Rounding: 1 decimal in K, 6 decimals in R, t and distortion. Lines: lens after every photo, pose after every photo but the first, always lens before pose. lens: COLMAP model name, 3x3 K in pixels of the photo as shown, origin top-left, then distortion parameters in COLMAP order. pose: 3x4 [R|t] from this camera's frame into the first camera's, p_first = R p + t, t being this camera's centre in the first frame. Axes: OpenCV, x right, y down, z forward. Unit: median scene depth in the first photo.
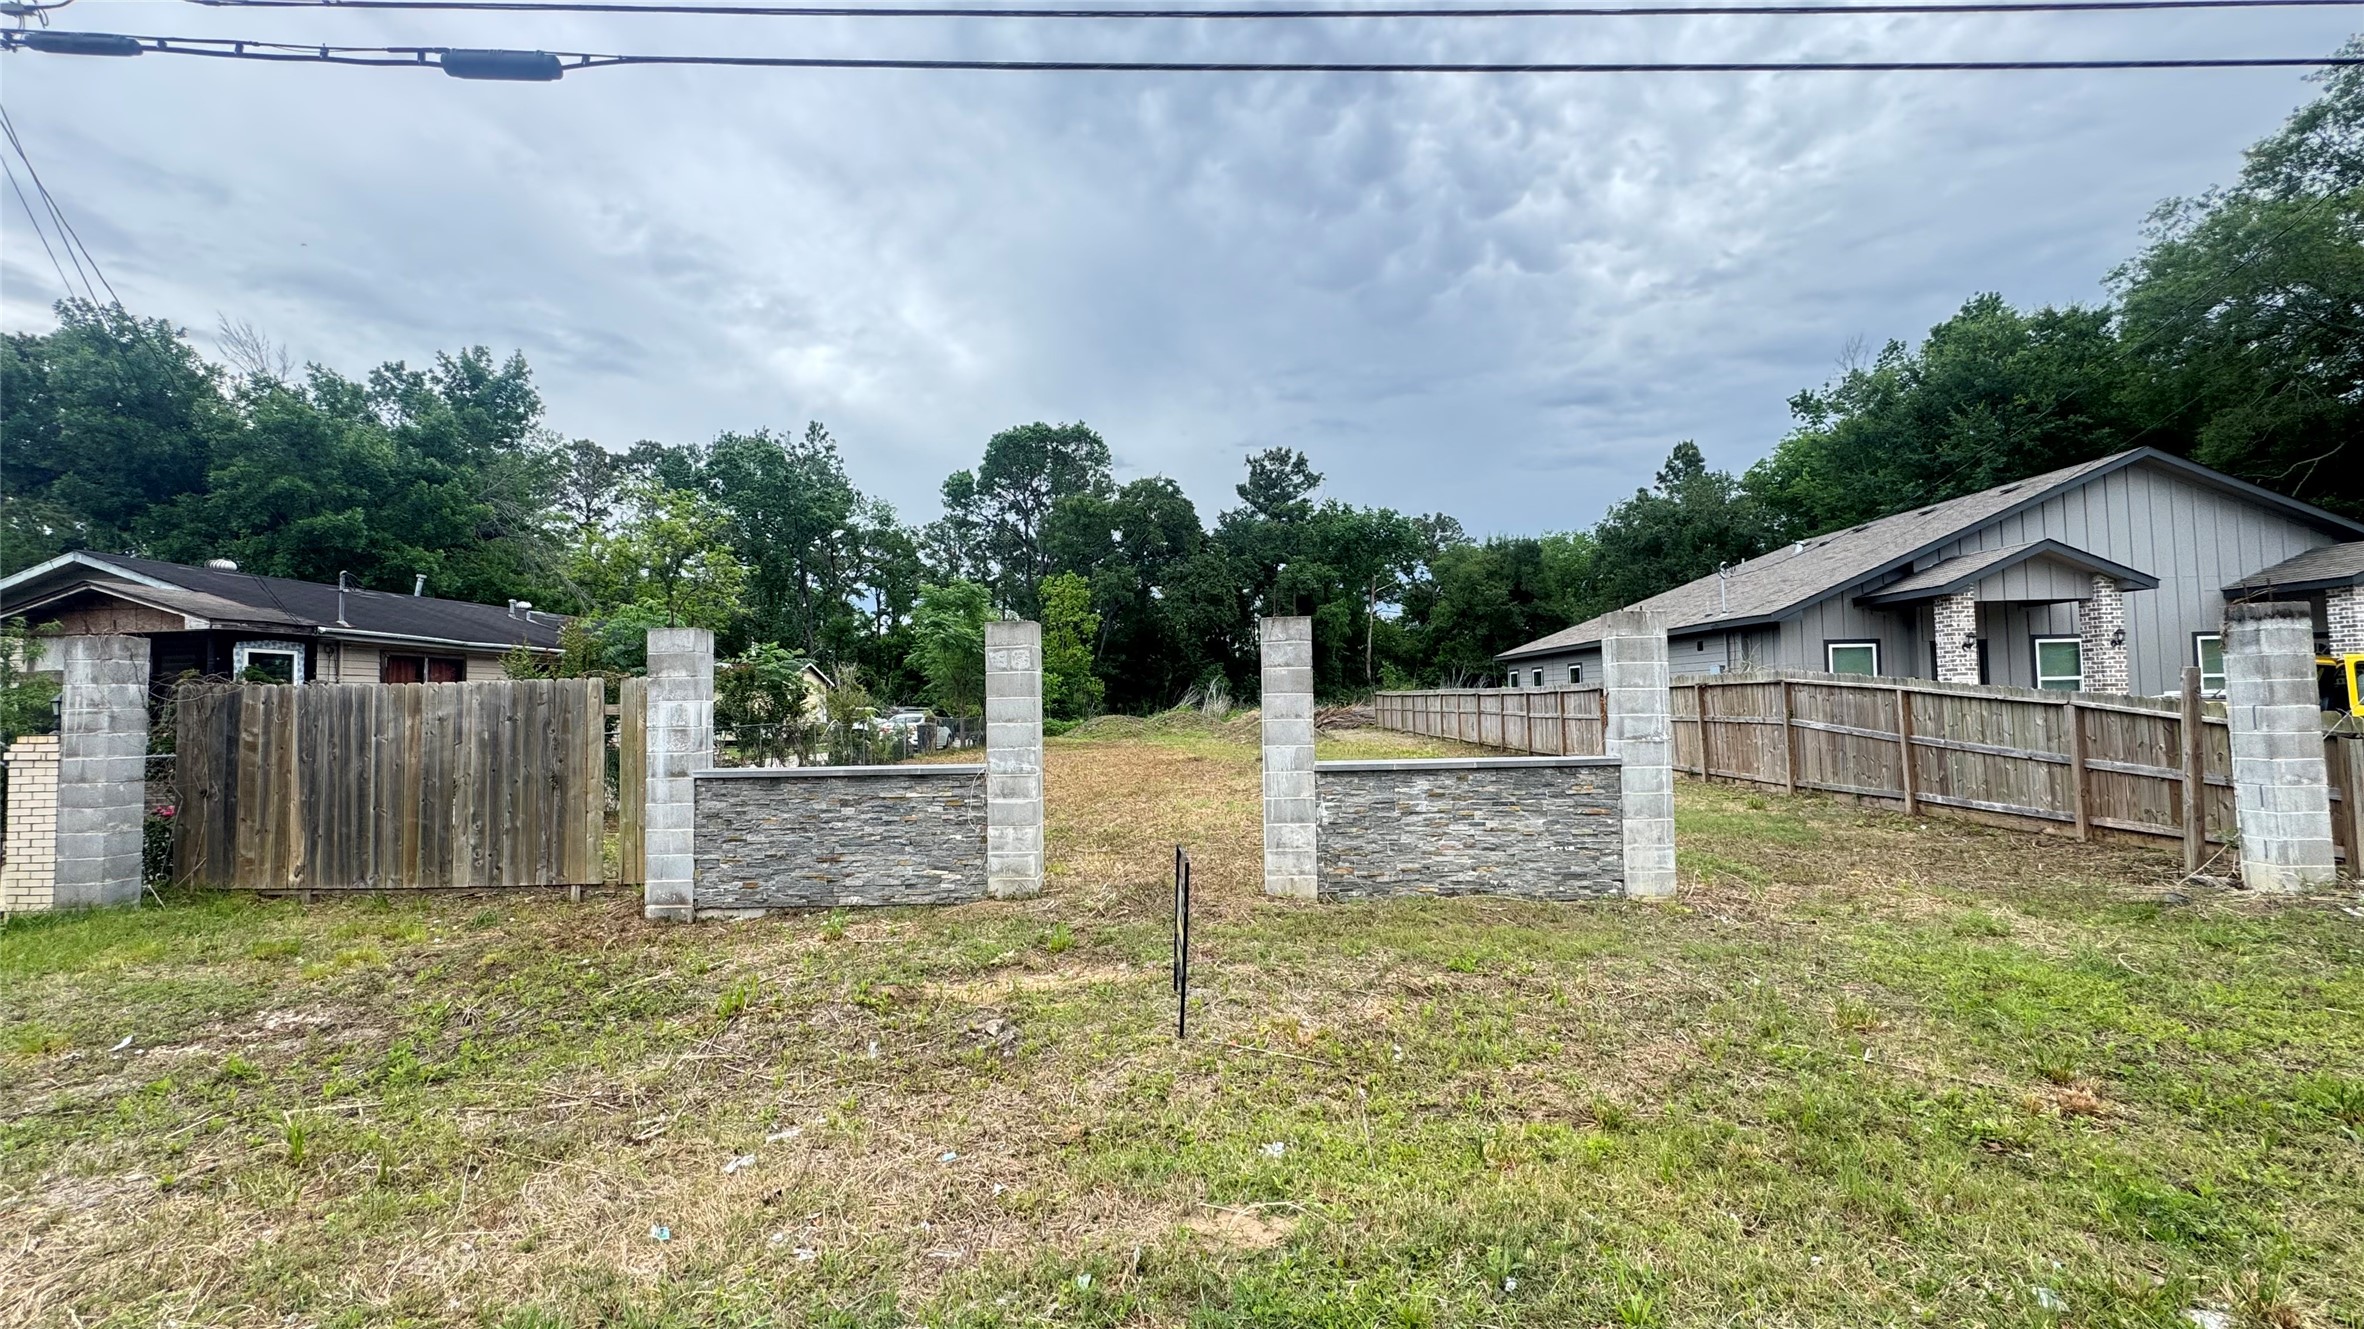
lens RADIAL K [[951.9, 0, 1182.0], [0, 951.9, 662.5], [0, 0, 1]] dist [-0.002553, 0.000240]
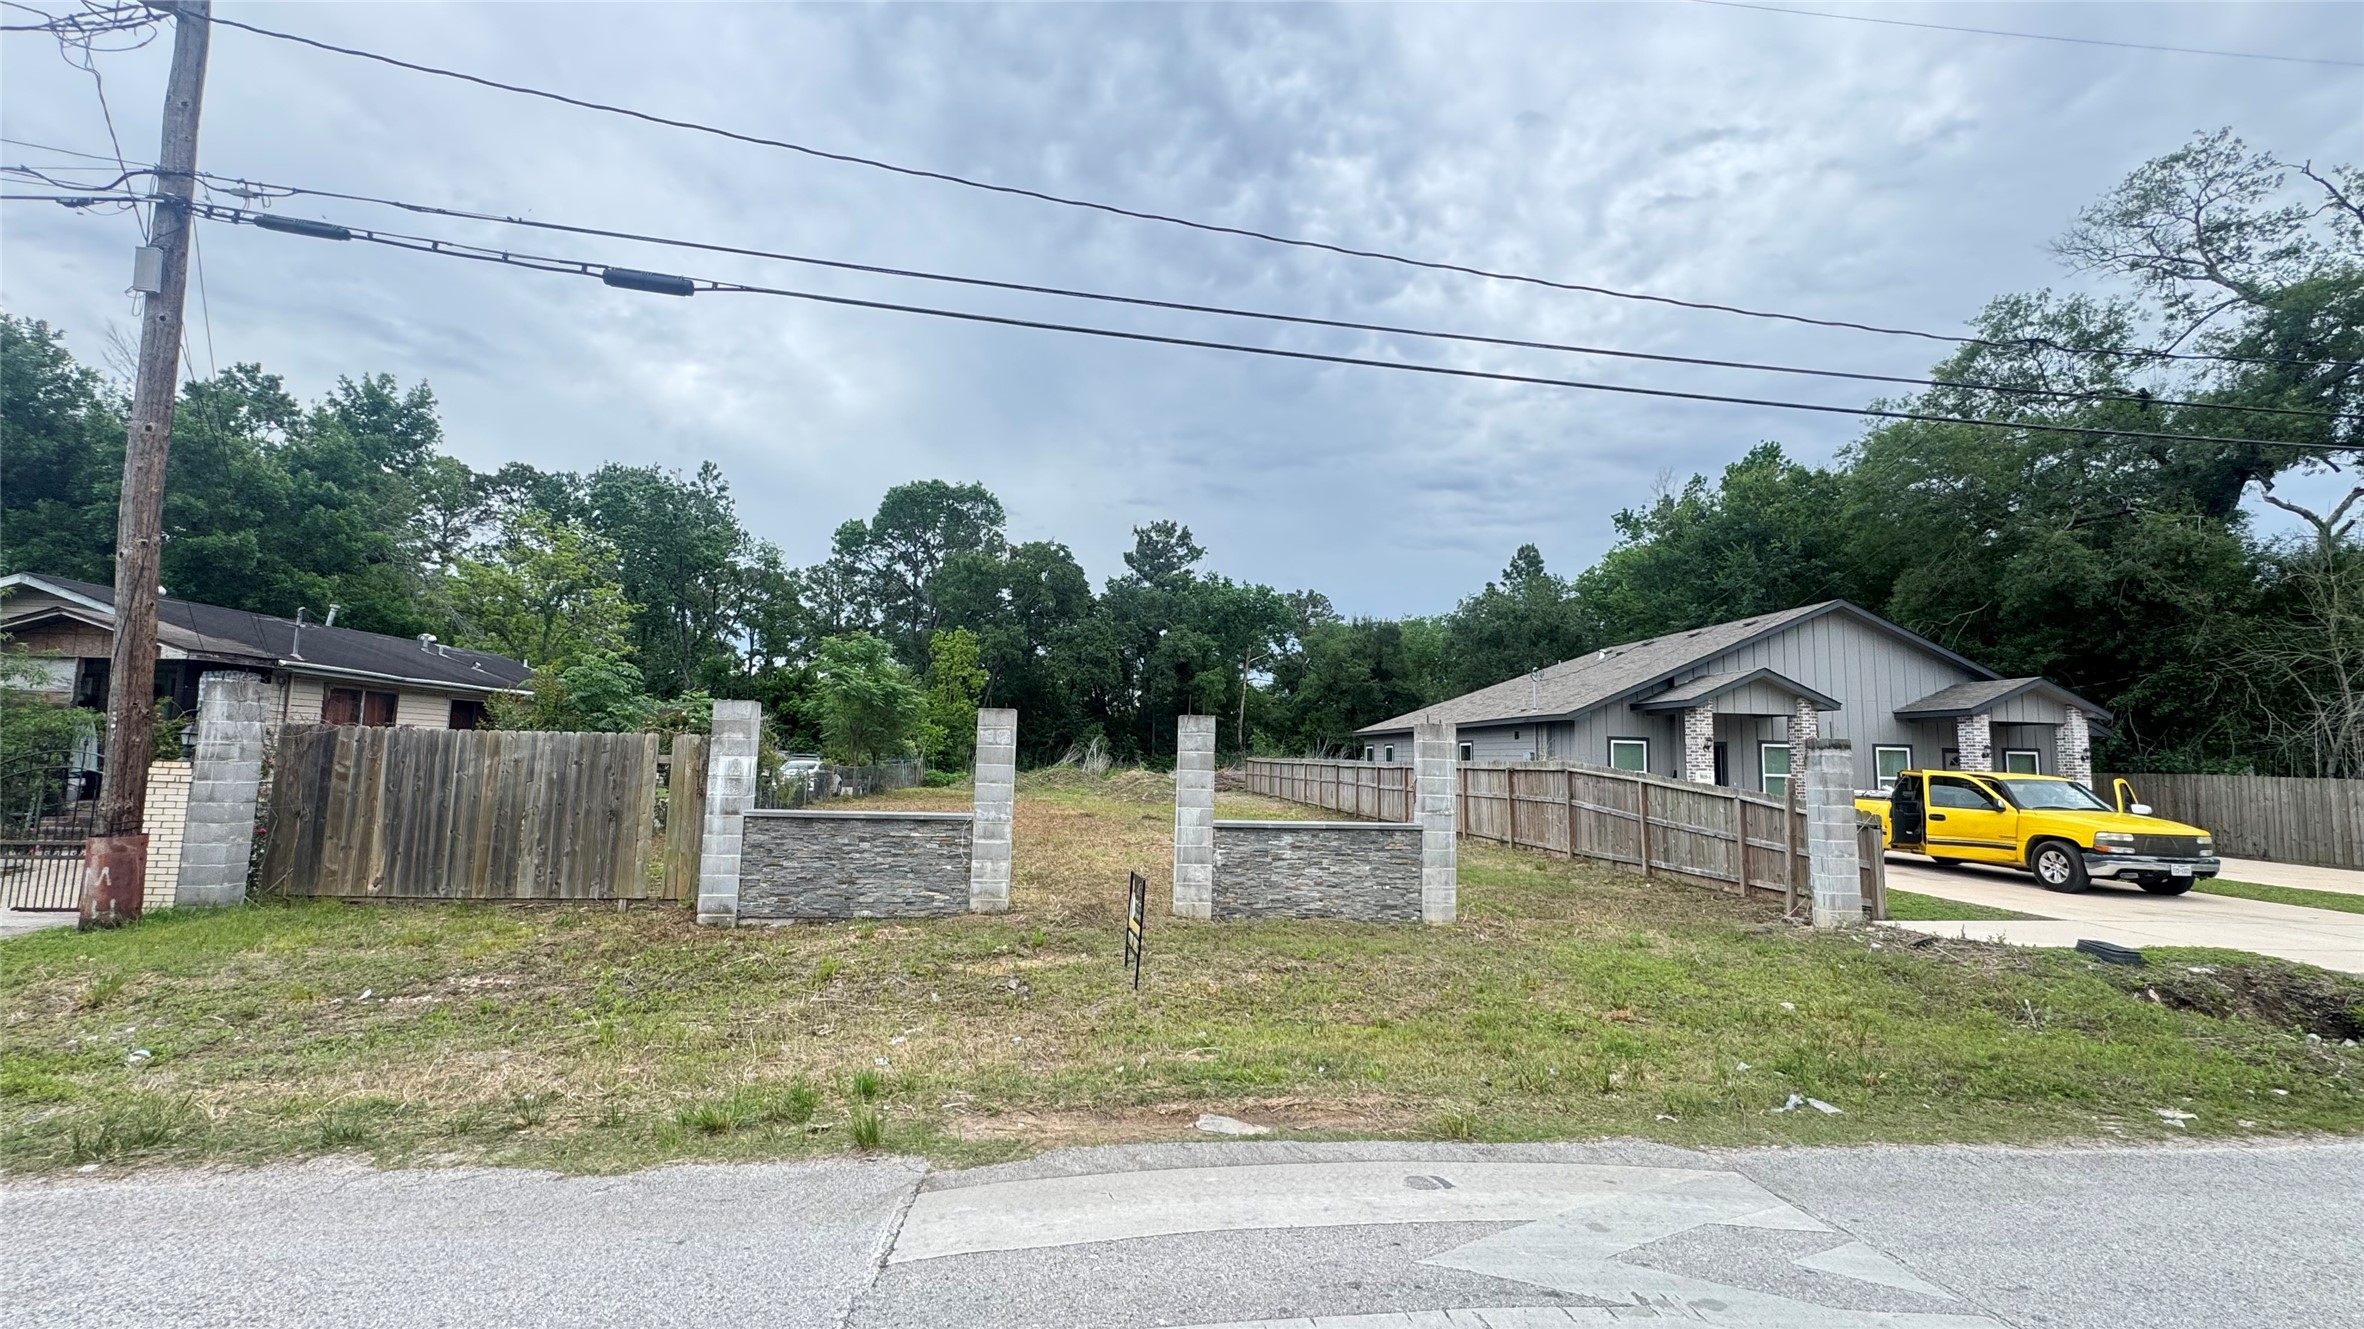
lens RADIAL K [[952.2, 0, 1180.9], [0, 952.2, 662.7], [0, 0, 1]] dist [-0.001909, -0.000065]
pose [[0.989902, 0.056690, 0.129921, -0.055514], [-0.048958, 0.996878, -0.061952, -0.020264], [-0.133027, 0.054966, 0.989587, -0.211308]]
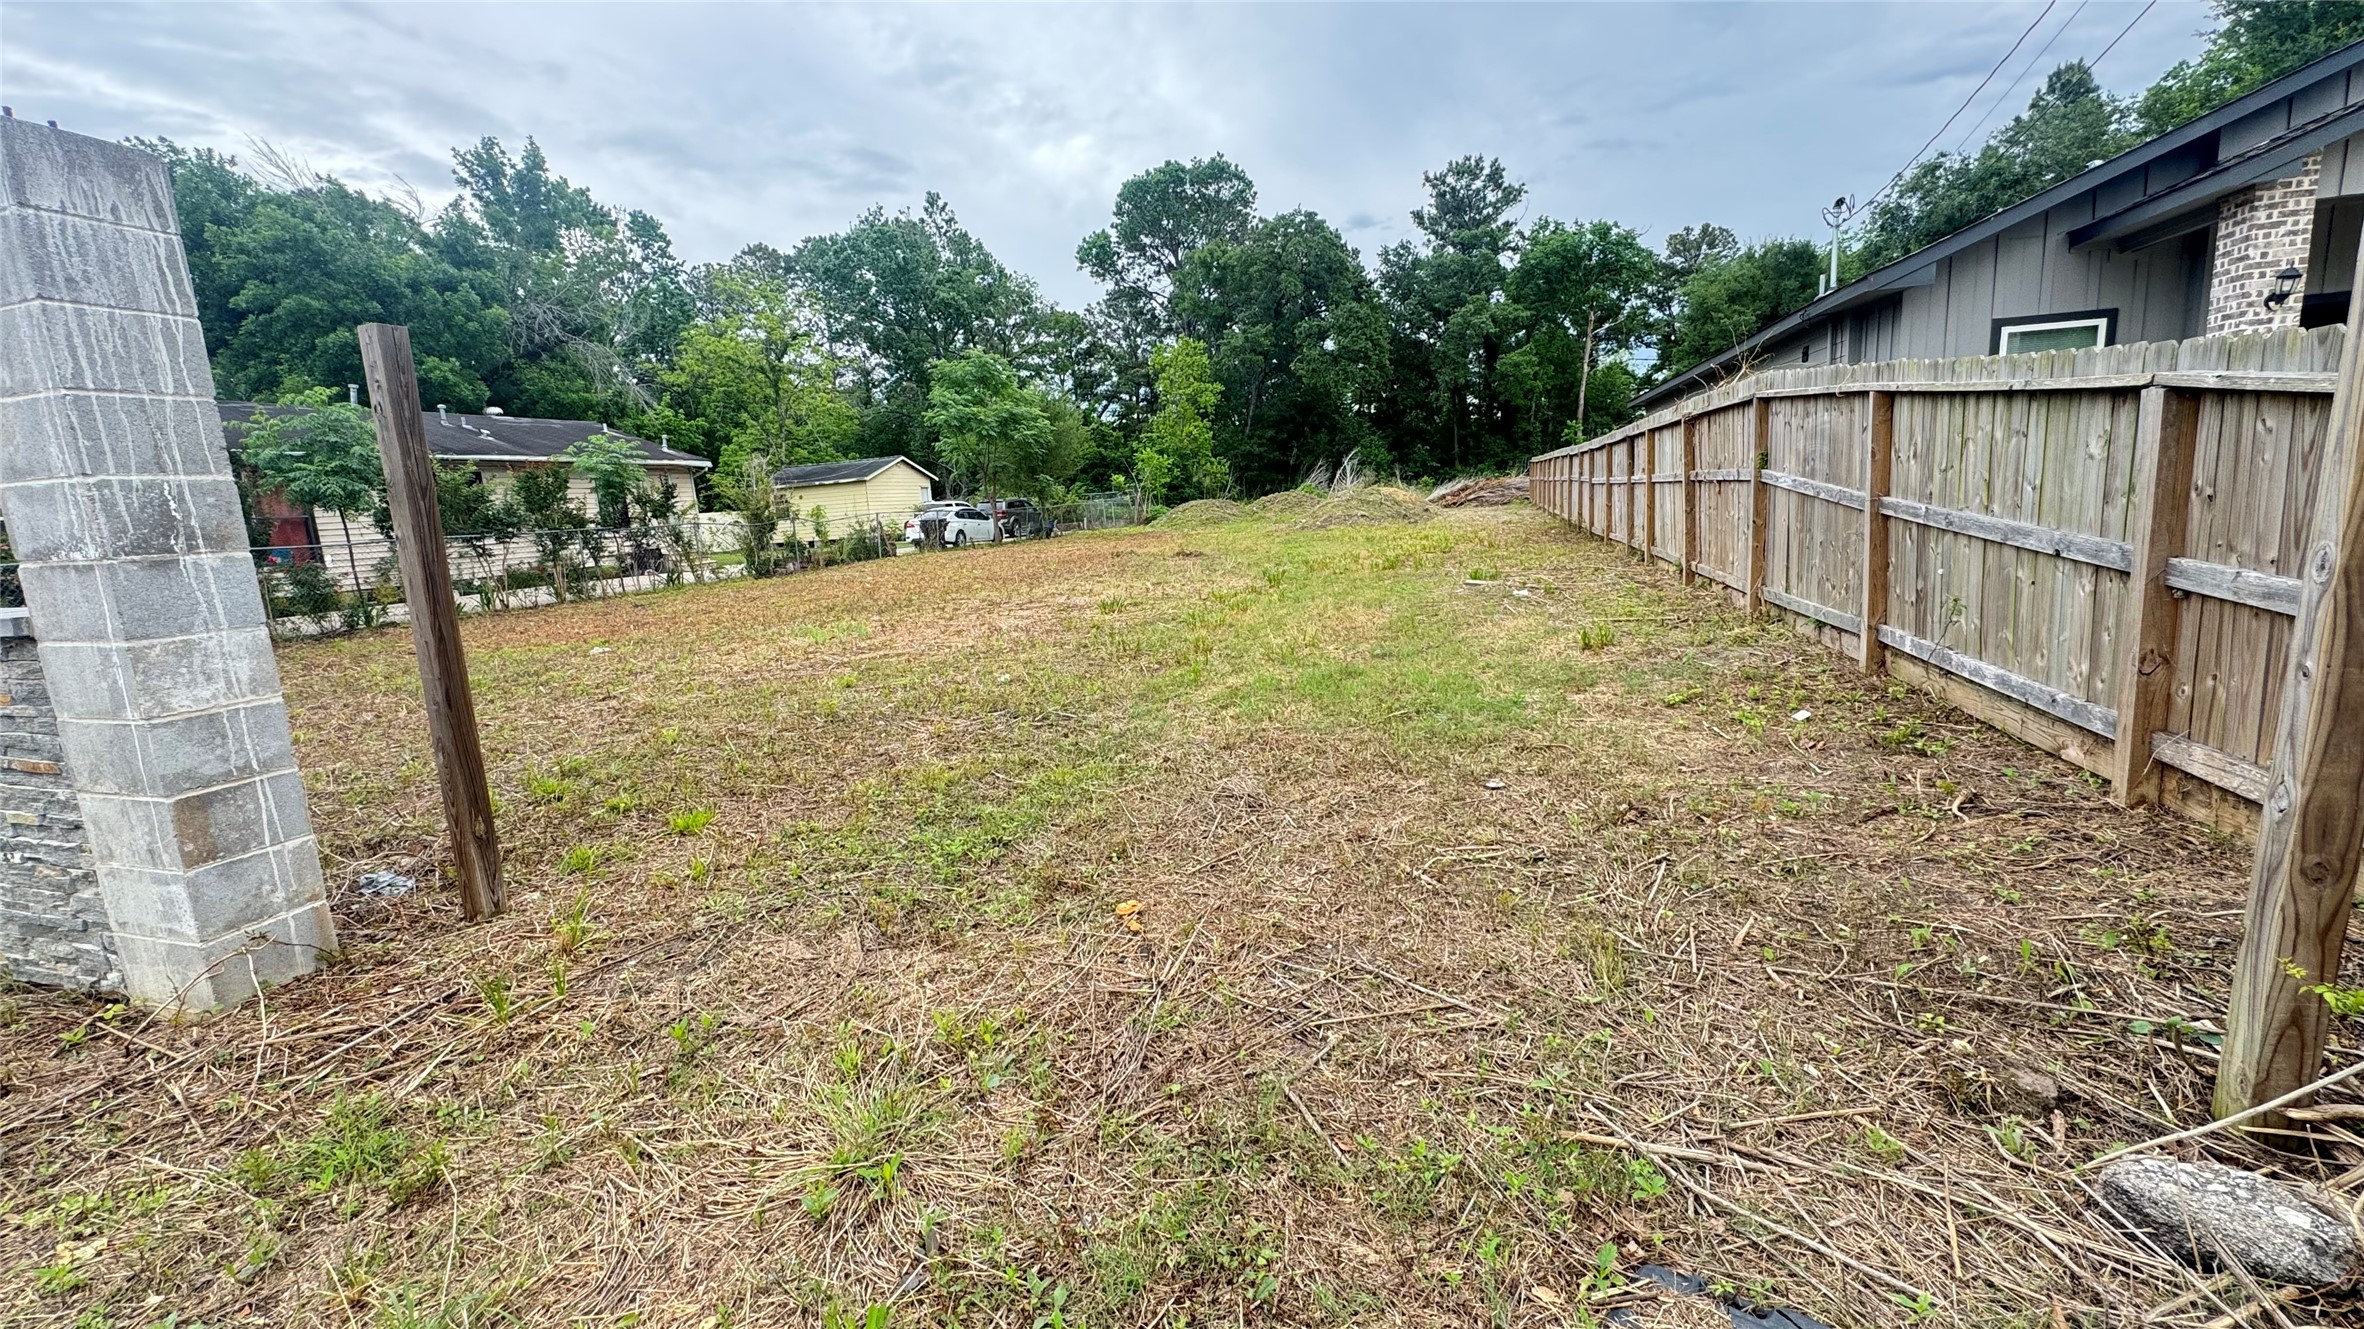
lens RADIAL K [[951.9, 0, 1182.0], [0, 951.9, 662.5], [0, 0, 1]] dist [-0.002553, 0.000240]
pose [[0.961316, 0.009411, -0.275288, 0.502800], [0.052284, 0.975013, 0.215909, 0.034798], [0.270441, -0.221950, 0.936803, 0.423193]]
